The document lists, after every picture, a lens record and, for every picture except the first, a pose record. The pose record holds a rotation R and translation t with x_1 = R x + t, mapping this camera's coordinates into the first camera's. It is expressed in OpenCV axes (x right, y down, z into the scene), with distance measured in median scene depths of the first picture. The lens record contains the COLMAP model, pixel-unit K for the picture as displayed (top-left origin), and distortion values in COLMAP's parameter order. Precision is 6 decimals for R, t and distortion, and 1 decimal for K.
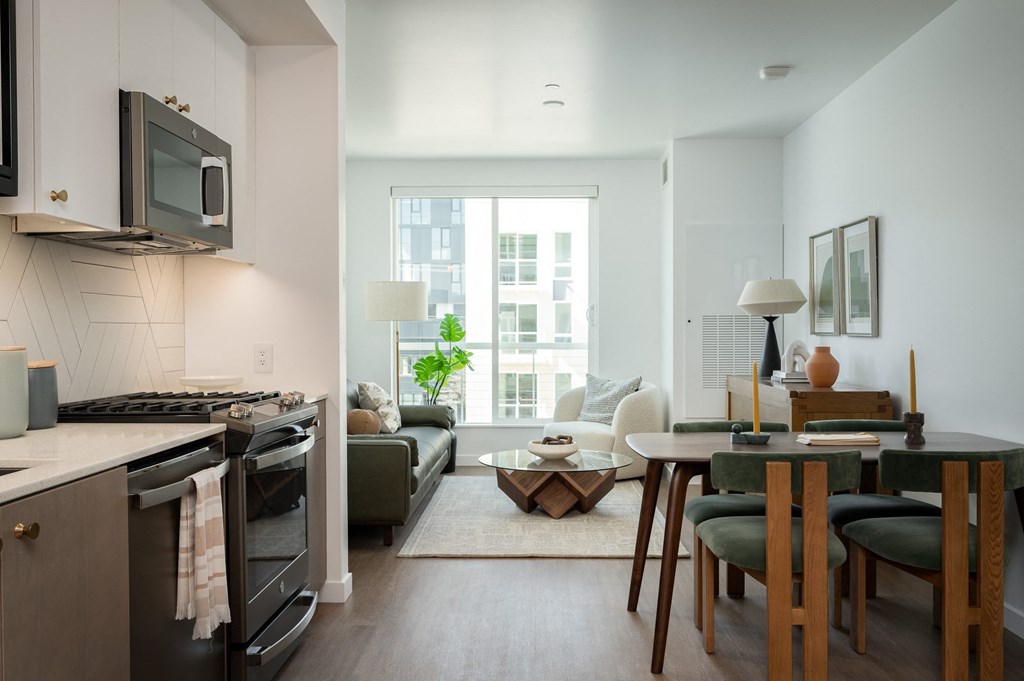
lens RADIAL K [[872.3, 0, 553.5], [0, 872.3, 345.7], [0, 0, 1]] dist [-0.007102, 0.016821]
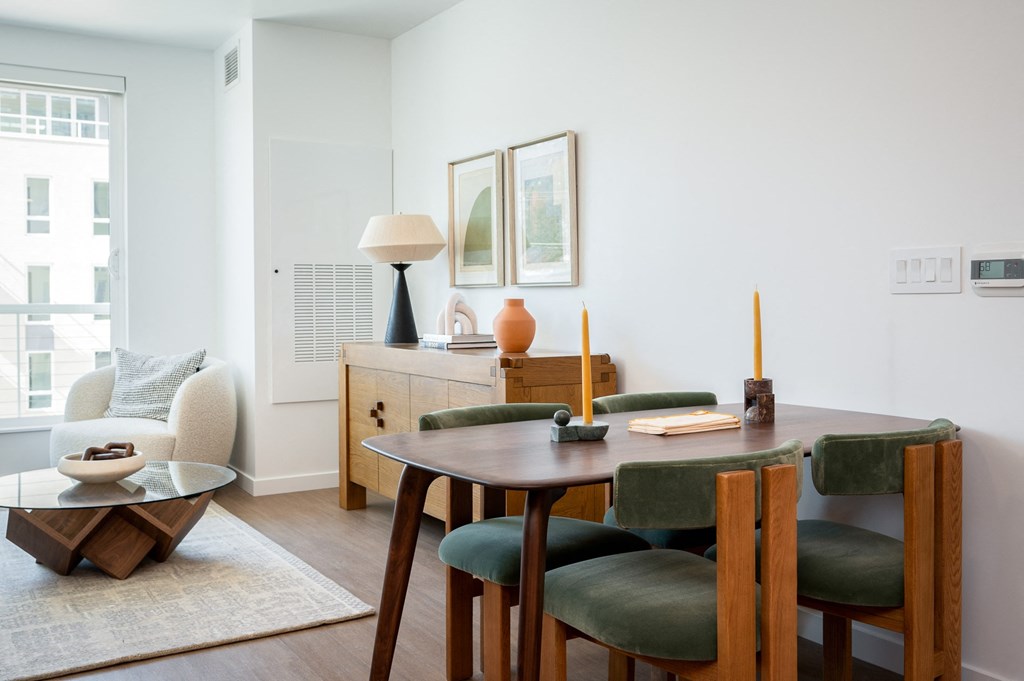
lens RADIAL K [[937.8, 0, 522.8], [0, 937.8, 315.3], [0, 0, 1]] dist [0.004571, -0.006238]
pose [[0.852724, -0.011920, 0.522226, -0.111557], [0.013060, 0.999914, 0.001499, 0.014396], [-0.522199, 0.005542, 0.852806, 0.308820]]
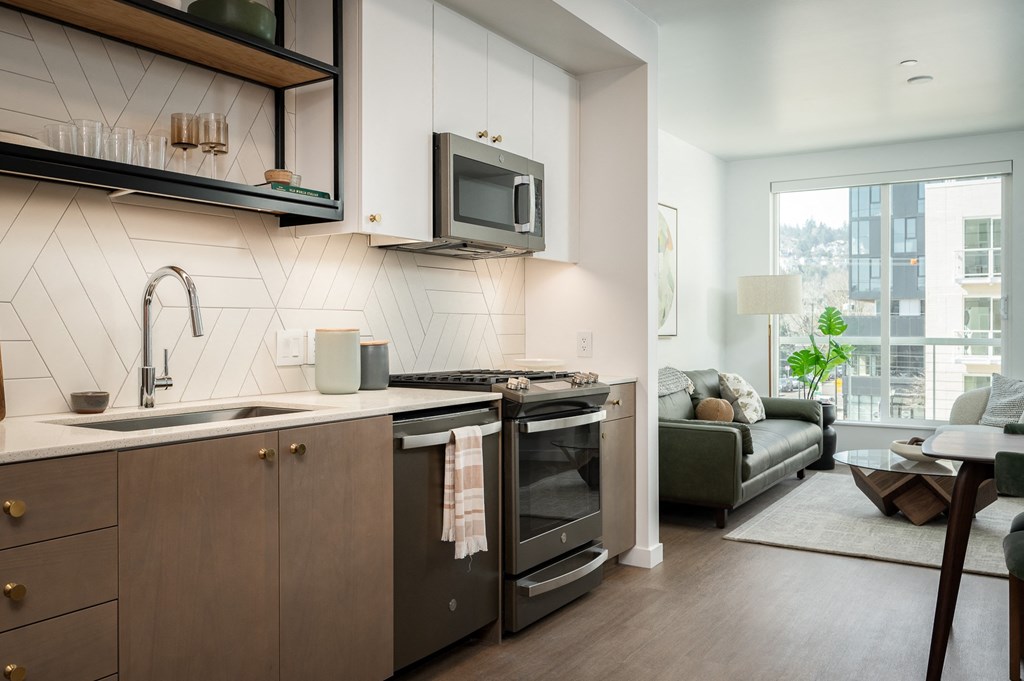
lens RADIAL K [[872.3, 0, 518.6], [0, 872.3, 335.1], [0, 0, 1]] dist [-0.007102, 0.016821]
pose [[0.848070, 0.004713, -0.529864, 0.148619], [-0.010357, 0.999917, -0.007682, 0.008348], [0.529784, 0.012003, 0.848048, -0.015947]]
